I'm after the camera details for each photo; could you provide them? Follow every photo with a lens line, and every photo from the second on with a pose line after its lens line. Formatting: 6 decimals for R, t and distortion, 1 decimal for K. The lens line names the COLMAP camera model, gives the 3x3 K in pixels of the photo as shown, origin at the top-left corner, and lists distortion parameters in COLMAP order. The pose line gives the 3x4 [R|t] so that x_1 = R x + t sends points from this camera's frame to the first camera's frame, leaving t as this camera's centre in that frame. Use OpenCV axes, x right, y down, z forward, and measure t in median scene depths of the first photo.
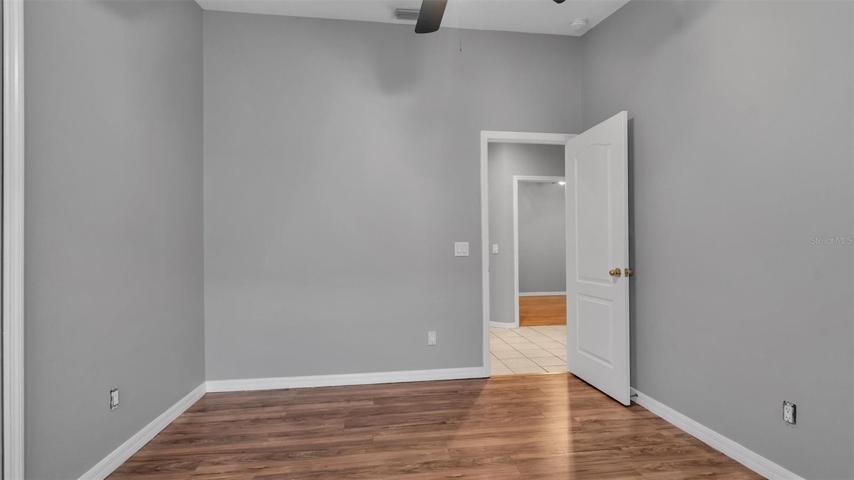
lens RADIAL K [[386.4, 0, 426.3], [0, 386.4, 250.7], [0, 0, 1]] dist [-0.005339, -0.000271]
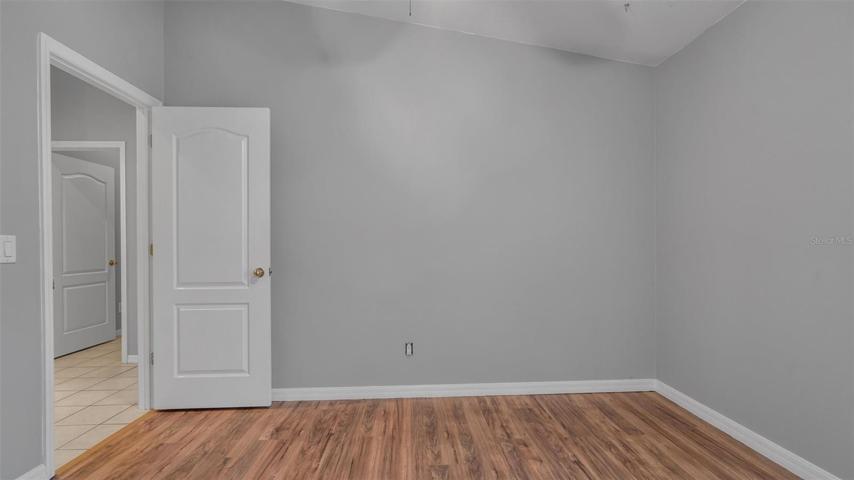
lens RADIAL K [[386.4, 0, 435.6], [0, 386.4, 245.5], [0, 0, 1]] dist [-0.005339, -0.000271]
pose [[0.069326, 0.007846, 0.997563, -0.448983], [0.003236, 0.999962, -0.008090, -0.002495], [-0.997589, 0.003789, 0.069298, 0.508707]]
